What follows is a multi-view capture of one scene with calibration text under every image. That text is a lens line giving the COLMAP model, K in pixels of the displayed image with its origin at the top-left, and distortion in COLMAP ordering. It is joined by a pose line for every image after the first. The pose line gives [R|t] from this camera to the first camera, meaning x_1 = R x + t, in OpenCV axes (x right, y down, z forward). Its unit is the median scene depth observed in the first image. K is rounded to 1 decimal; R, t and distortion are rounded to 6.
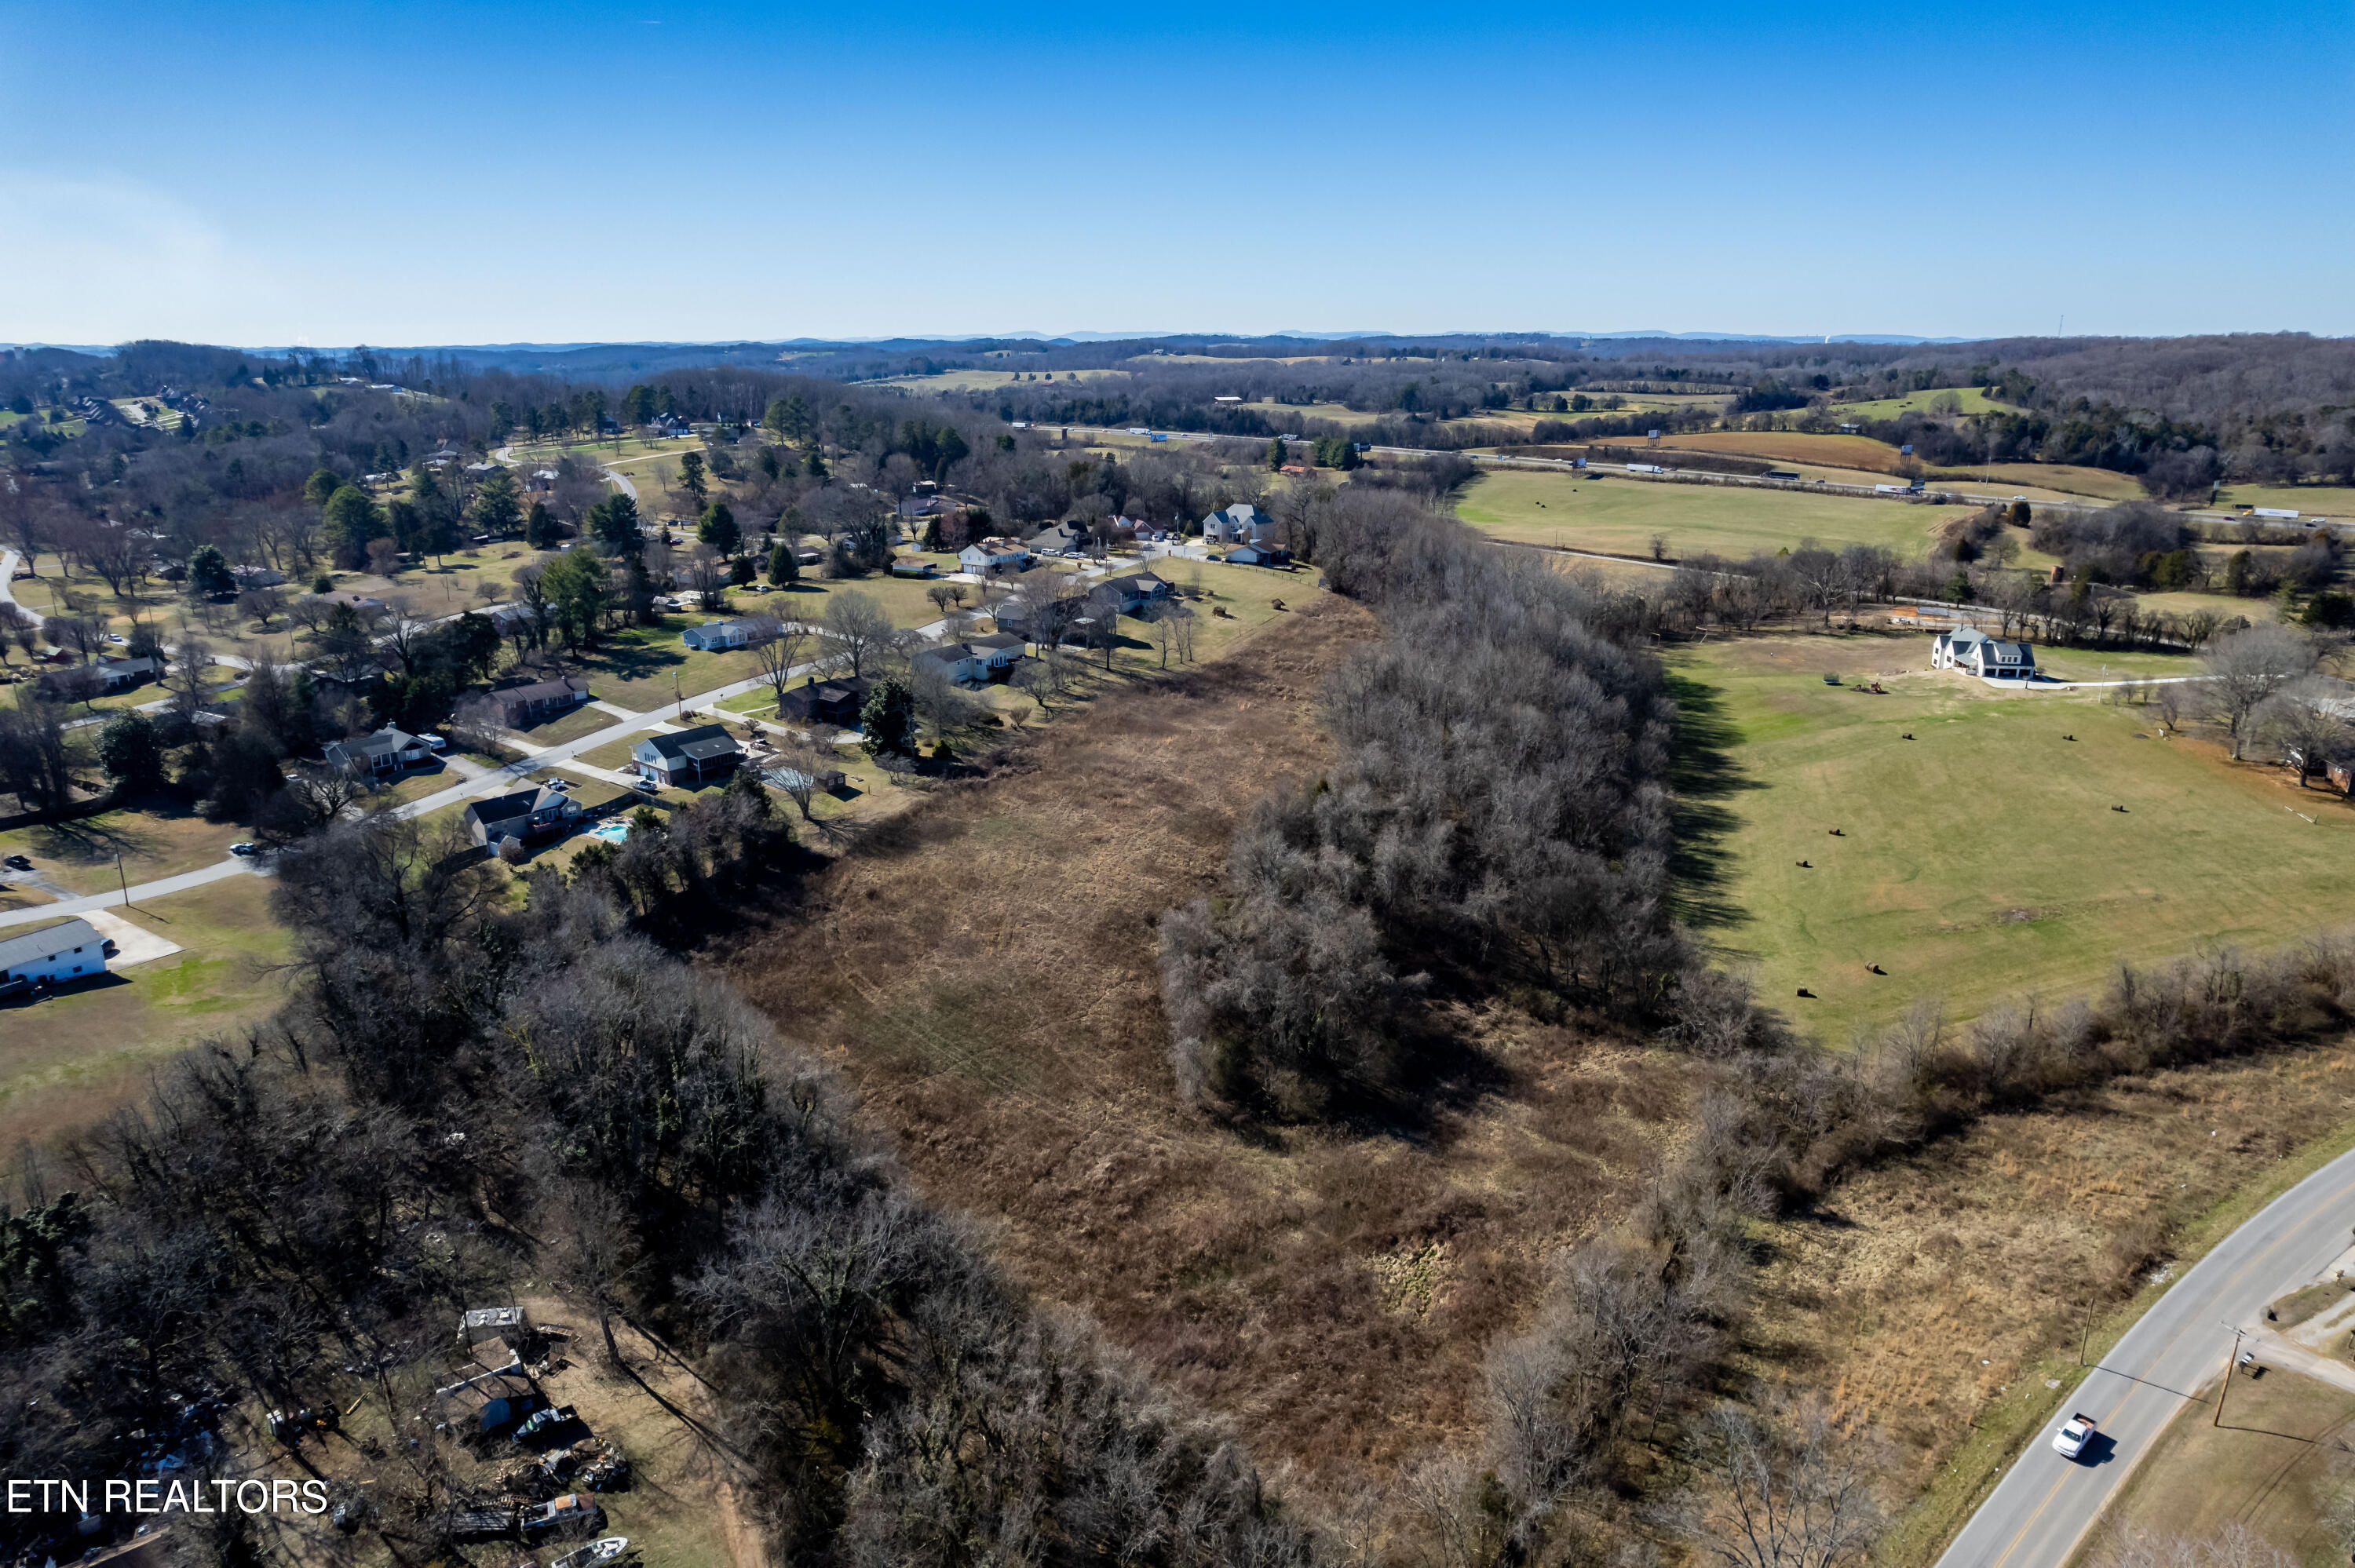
lens RADIAL K [[1498.7, 0, 1180.8], [0, 1498.7, 800.1], [0, 0, 1]] dist [-0.076507, 0.059348]
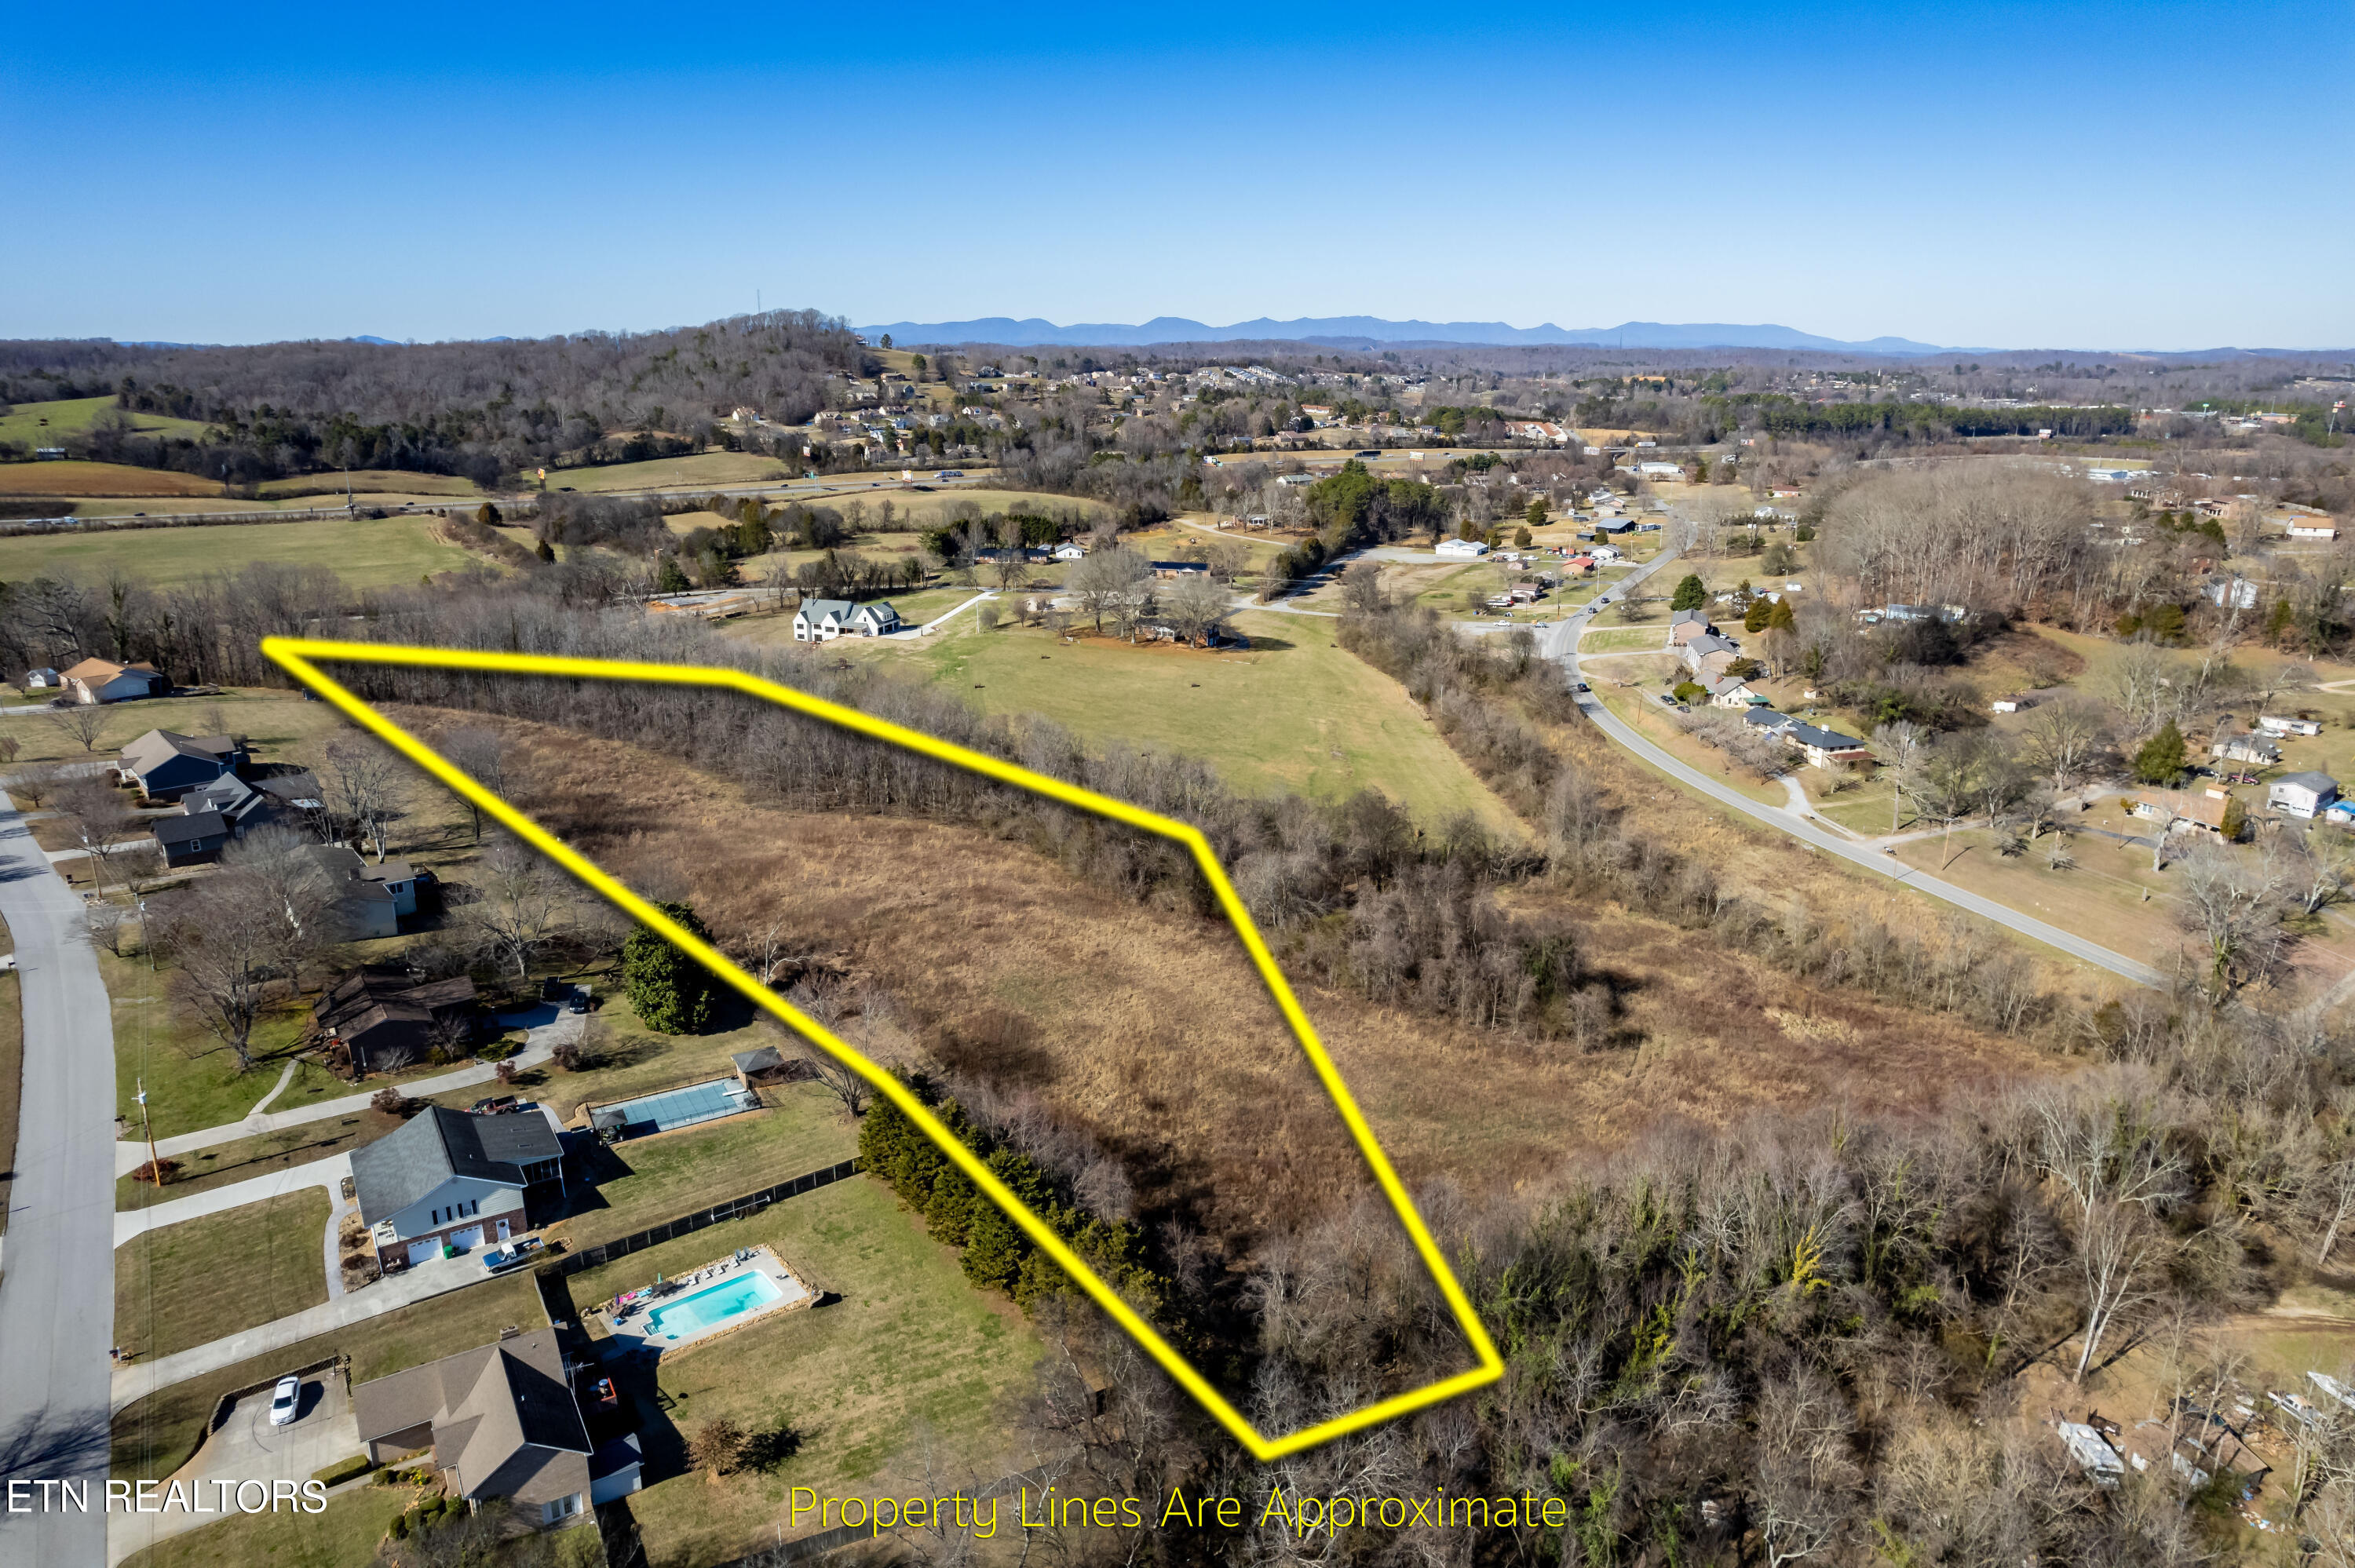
lens RADIAL K [[1498.7, 0, 1180.8], [0, 1498.7, 800.1], [0, 0, 1]] dist [-0.076507, 0.059348]
pose [[0.278316, -0.280890, 0.918499, -0.434207], [0.284253, 0.937533, 0.200579, -0.114979], [-0.917464, 0.205262, 0.340774, 0.367536]]
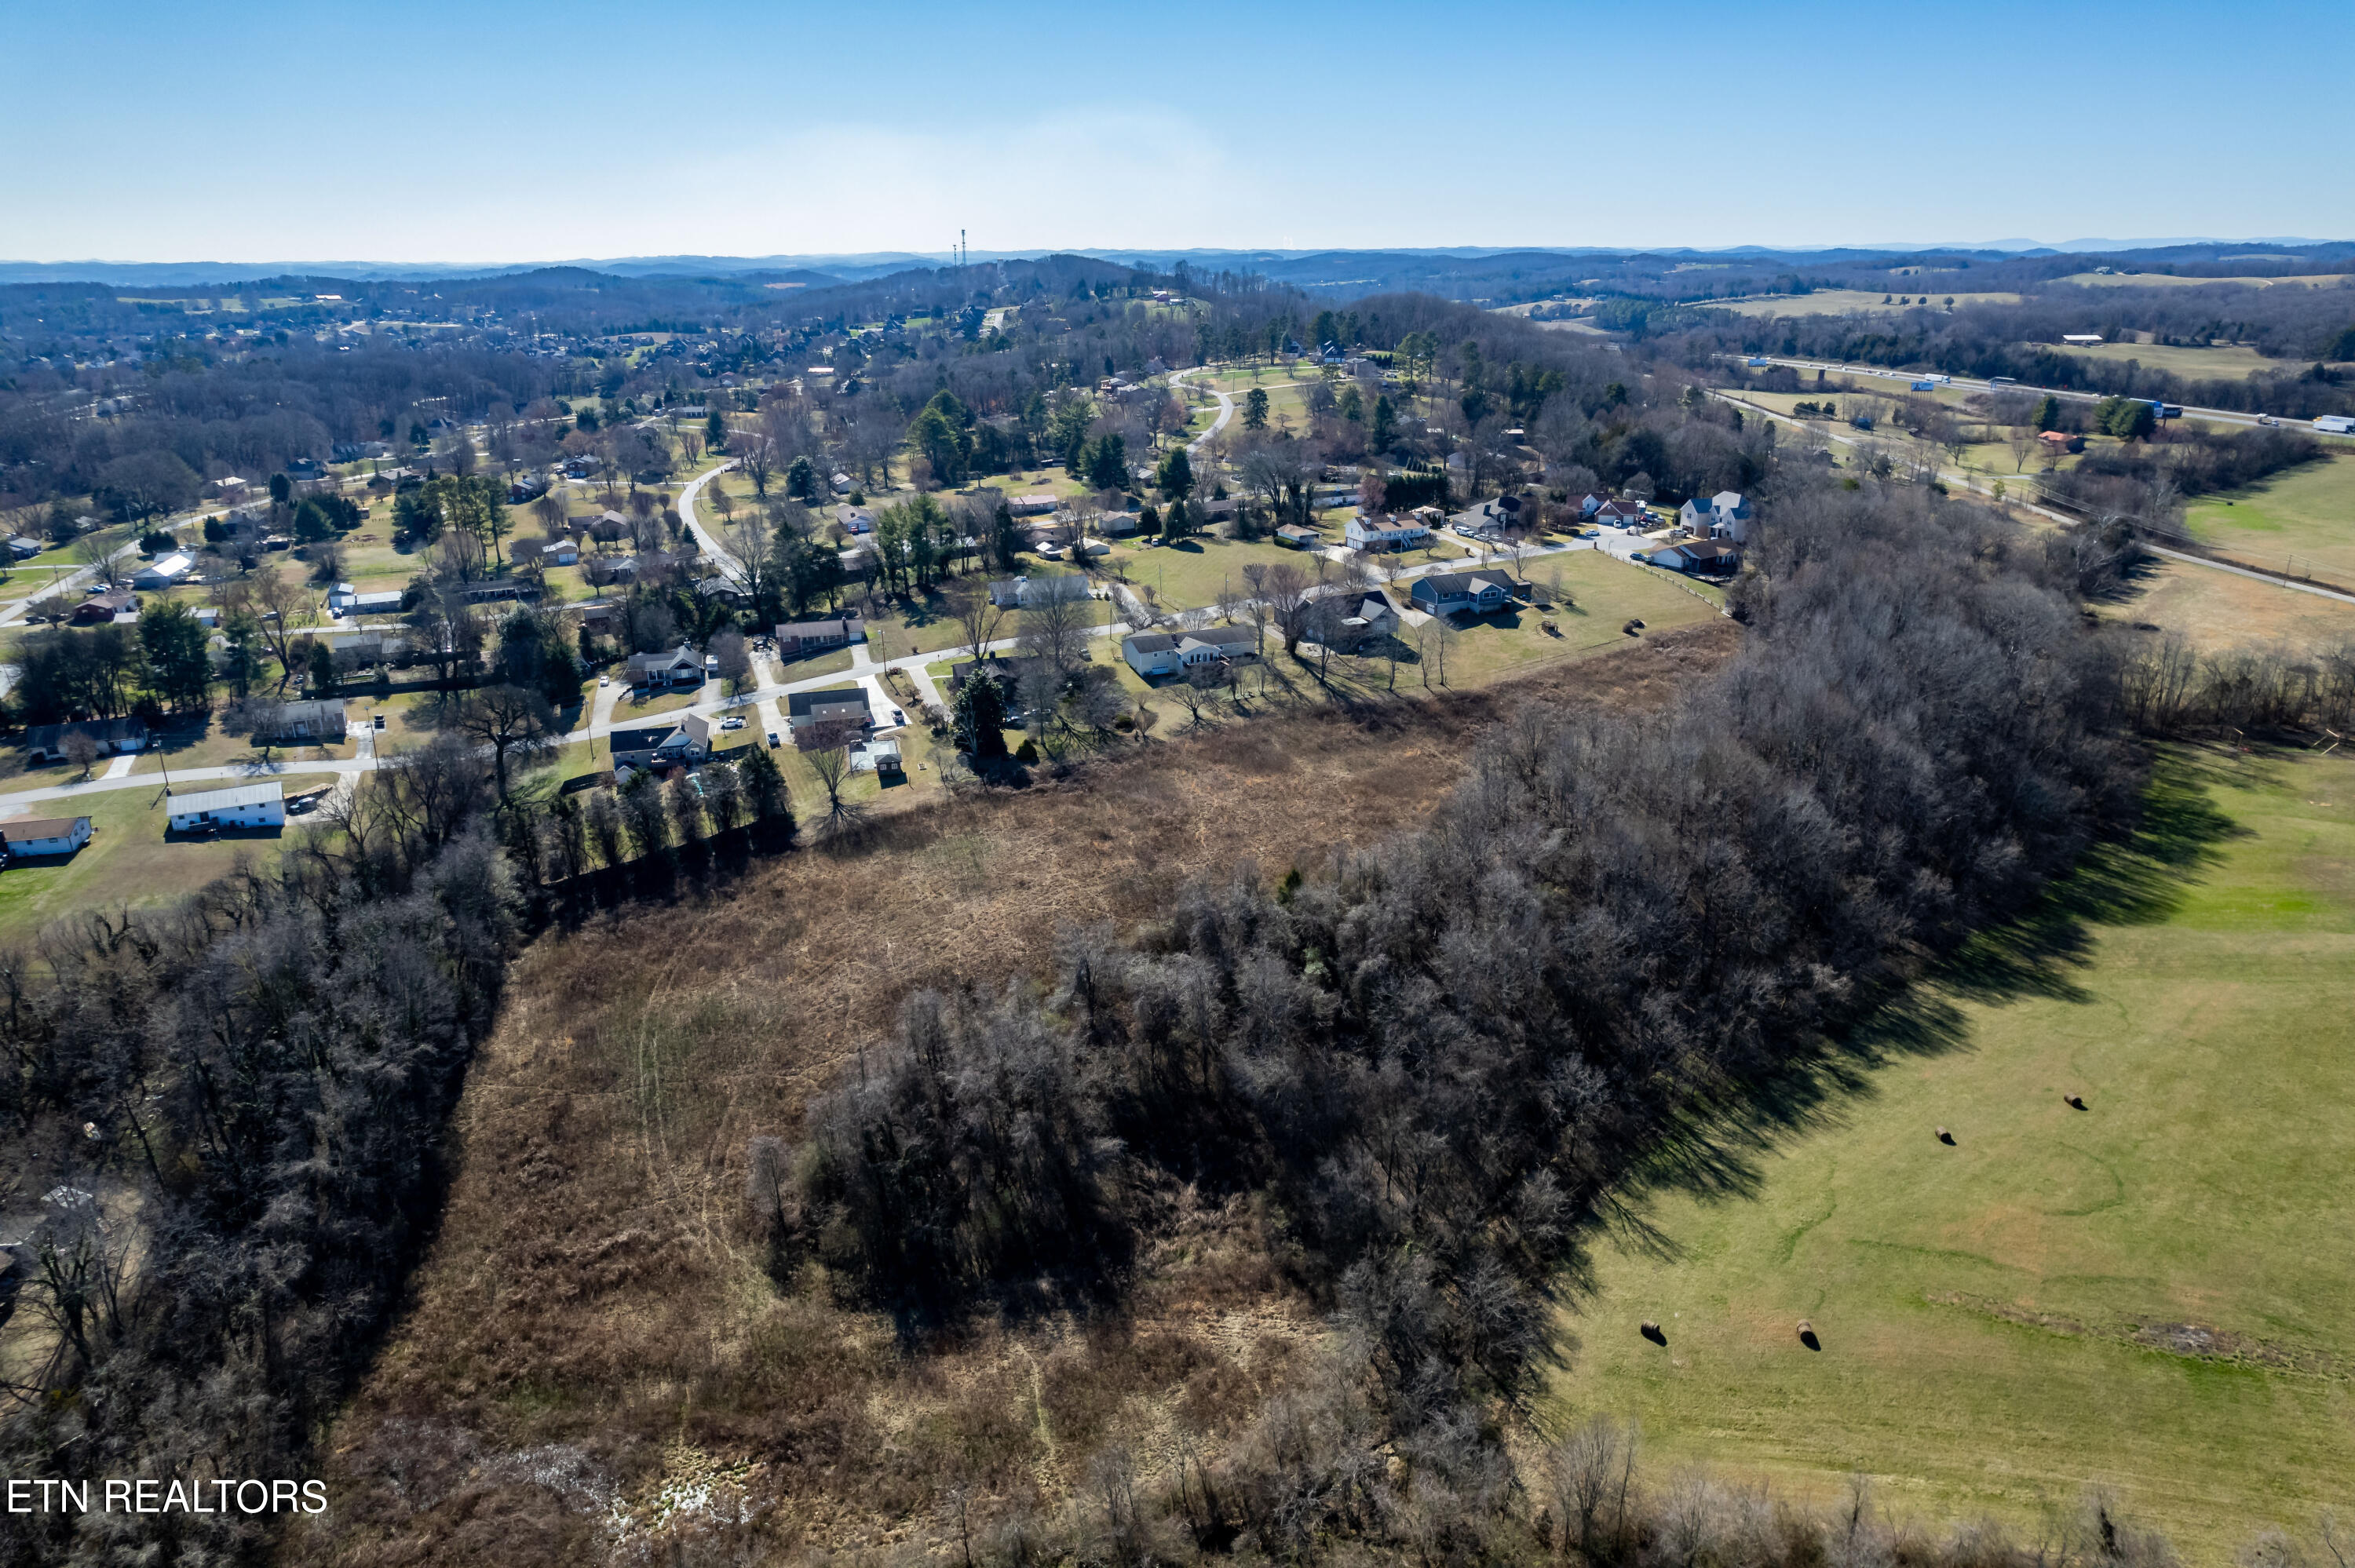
lens RADIAL K [[1498.7, 0, 1180.8], [0, 1498.7, 800.1], [0, 0, 1]] dist [-0.076507, 0.059348]
pose [[0.831491, 0.185311, -0.523720, 0.275732], [-0.154776, 0.982673, 0.101973, -0.073638], [0.533542, -0.003730, 0.845765, 0.154451]]
